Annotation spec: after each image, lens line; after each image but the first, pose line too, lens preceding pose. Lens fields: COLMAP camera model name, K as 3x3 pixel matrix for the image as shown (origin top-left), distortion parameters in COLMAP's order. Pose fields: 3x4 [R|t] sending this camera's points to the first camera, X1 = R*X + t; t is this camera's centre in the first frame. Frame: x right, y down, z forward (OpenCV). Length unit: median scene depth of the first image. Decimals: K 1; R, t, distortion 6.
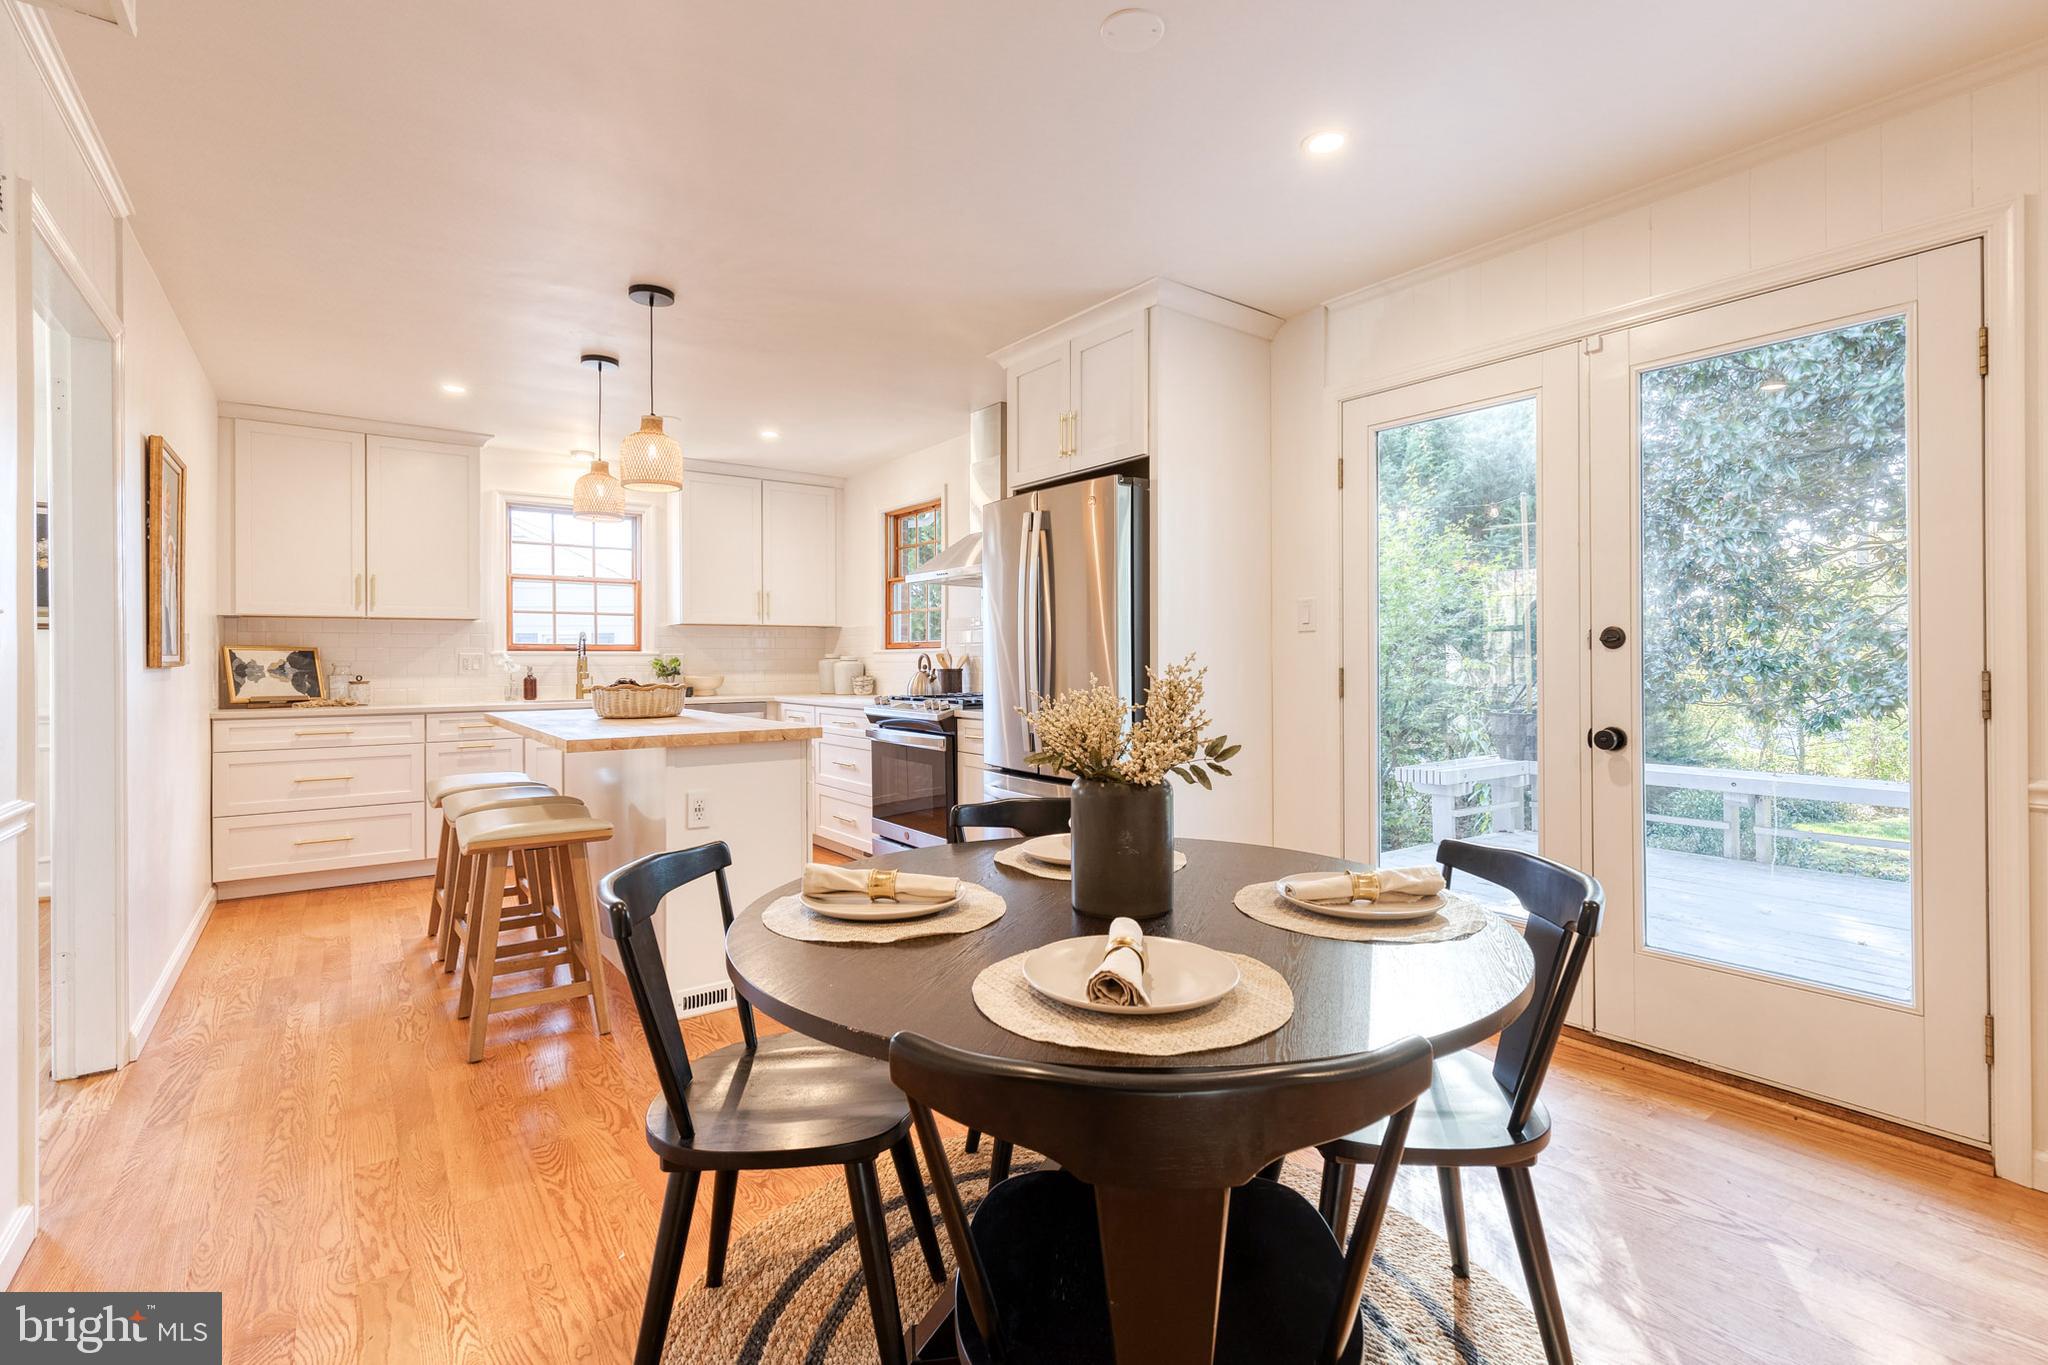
lens RADIAL K [[920.1, 0, 1033.4], [0, 920.1, 661.4], [0, 0, 1]] dist [-0.006721, 0.000308]
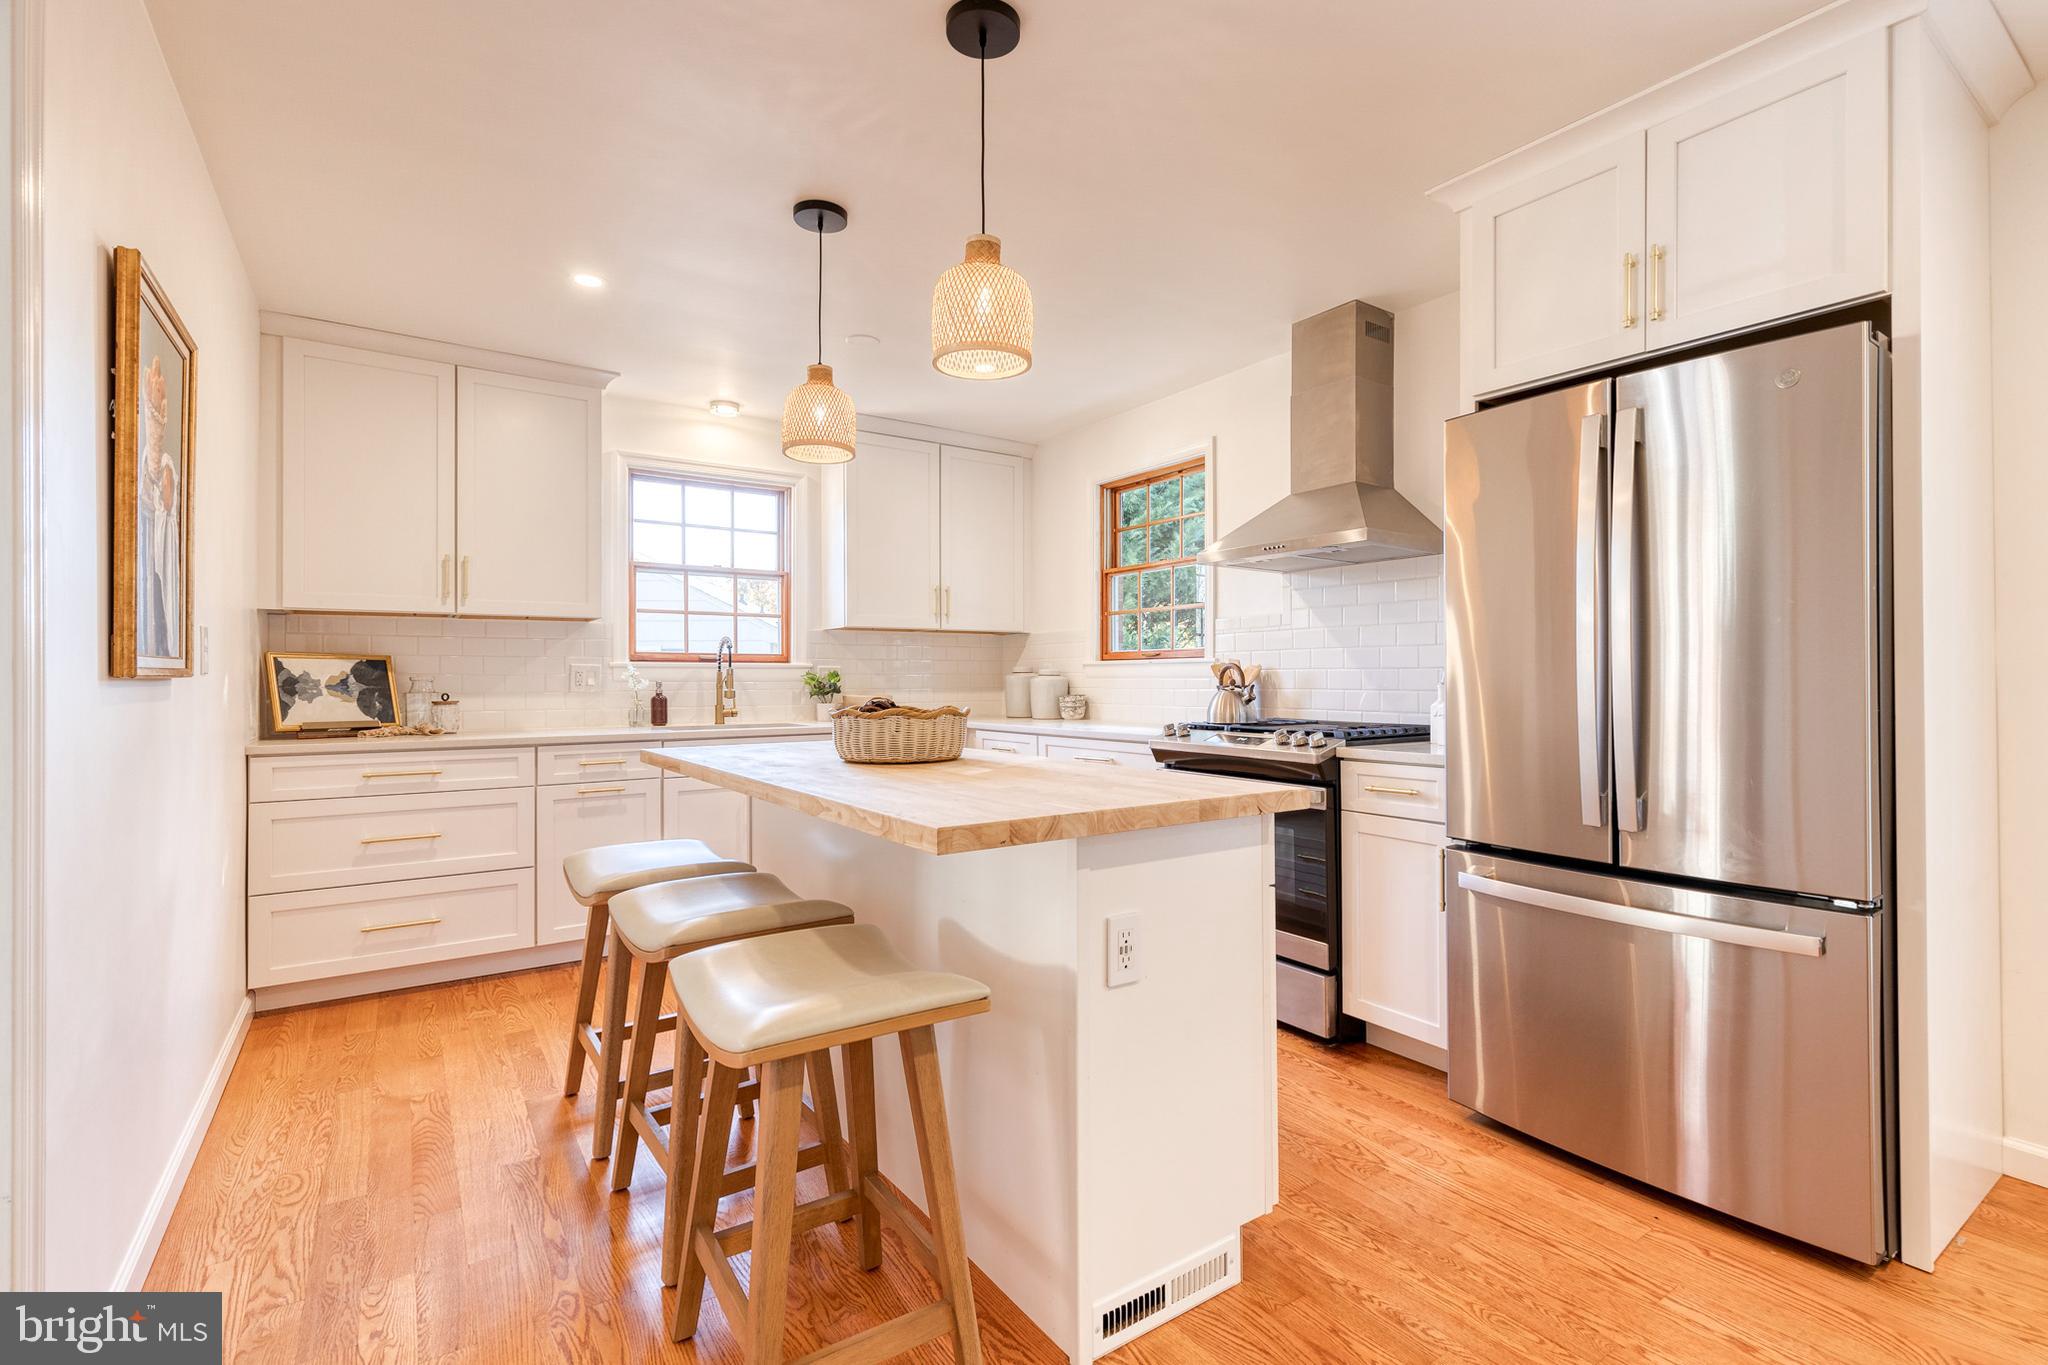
lens RADIAL K [[920.1, 0, 1032.8], [0, 920.1, 676.7], [0, 0, 1]] dist [-0.006721, 0.000308]
pose [[0.999246, 0.000788, -0.038812, -0.243013], [-0.000951, 0.999991, -0.004195, 0.004831], [0.038808, 0.004229, 0.999238, 0.290305]]
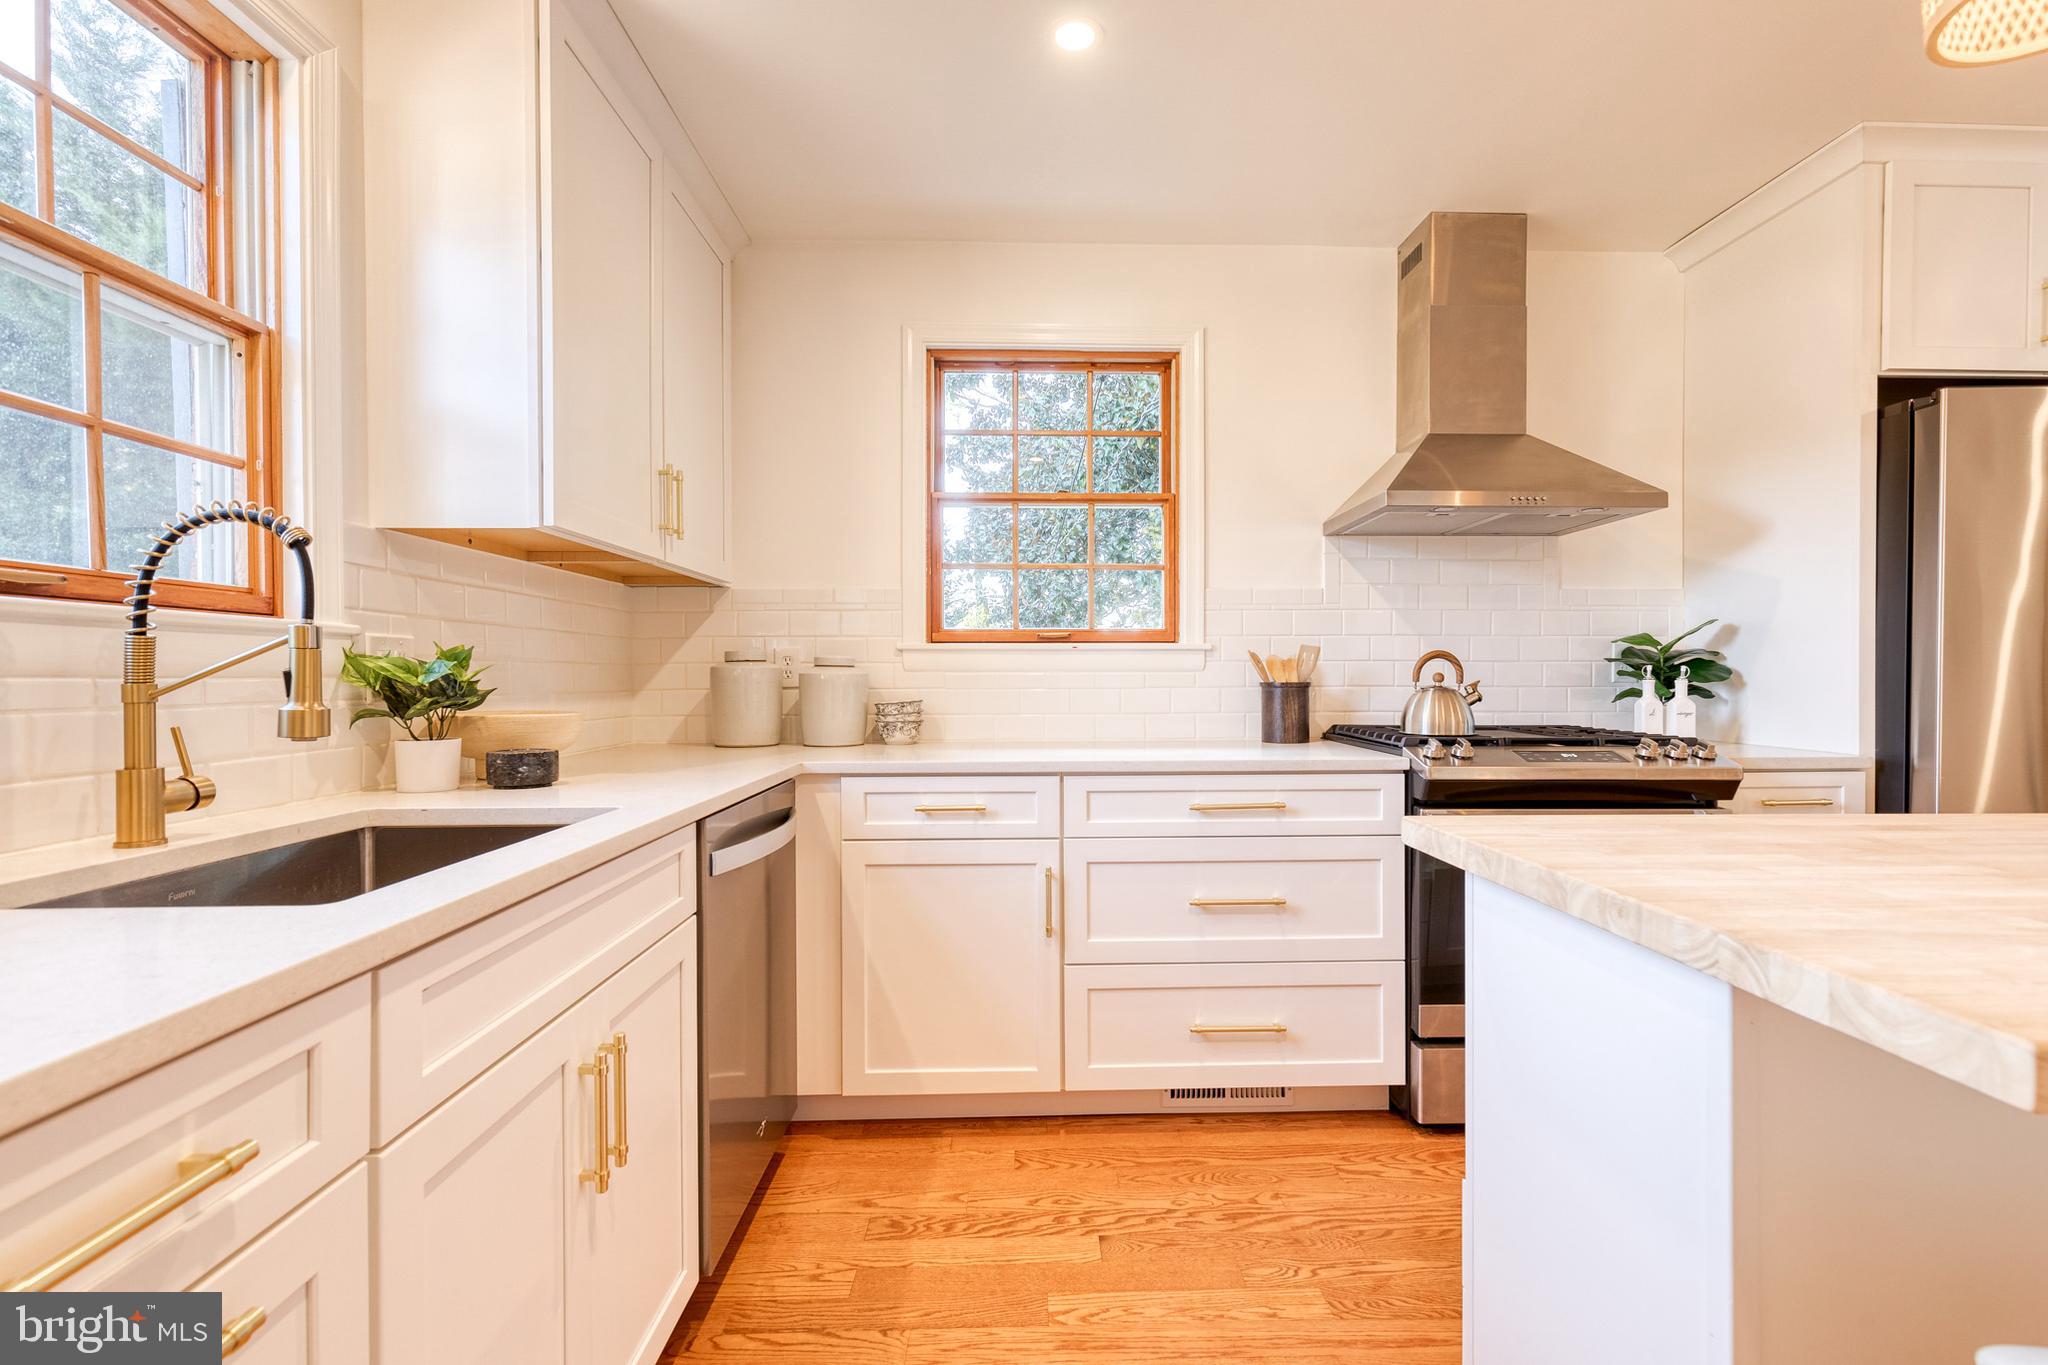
lens RADIAL K [[920.1, 0, 1034.1], [0, 920.1, 684.9], [0, 0, 1]] dist [-0.006721, 0.000308]
pose [[0.570319, -0.002469, 0.821419, -0.661391], [0.003165, 0.999995, 0.000808, 0.009887], [-0.821417, 0.002139, 0.570324, 0.895588]]
